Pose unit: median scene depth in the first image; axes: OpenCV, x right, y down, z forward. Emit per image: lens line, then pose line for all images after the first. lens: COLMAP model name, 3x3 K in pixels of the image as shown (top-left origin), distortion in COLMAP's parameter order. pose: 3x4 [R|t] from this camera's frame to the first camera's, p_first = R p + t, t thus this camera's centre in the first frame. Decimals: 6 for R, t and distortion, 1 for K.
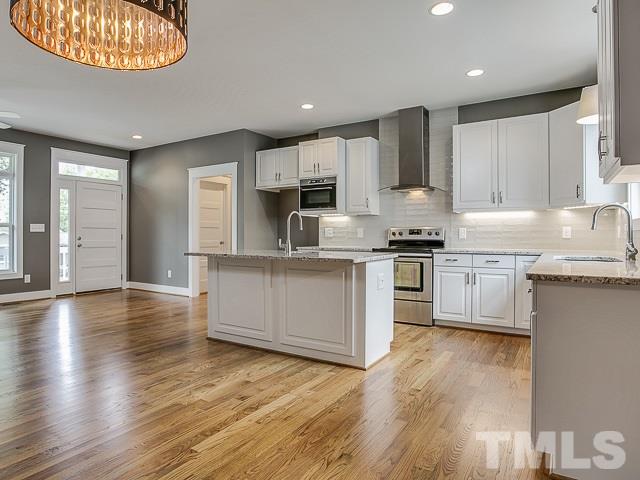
lens RADIAL K [[397.3, 0, 300.3], [0, 397.3, 238.8], [0, 0, 1]] dist [-0.041429, 0.000911]
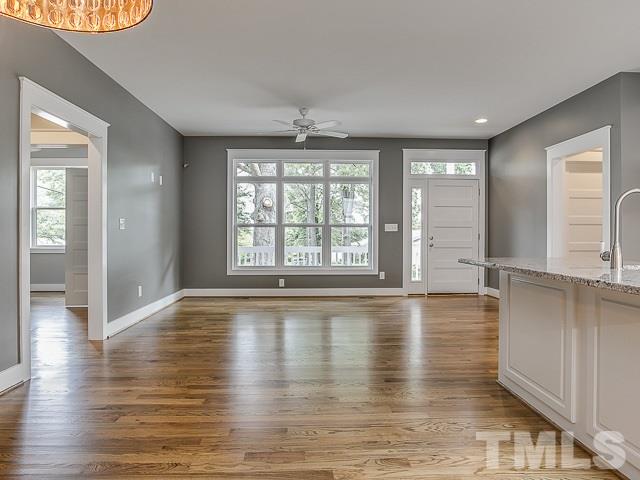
lens RADIAL K [[403.4, 0, 331.9], [0, 403.4, 237.2], [0, 0, 1]] dist [-0.024833, 0.001103]
pose [[0.587105, 0.004674, -0.809497, 0.118237], [-0.007352, 0.999973, 0.000441, -0.002313], [0.809478, 0.005693, 0.587123, 0.250461]]
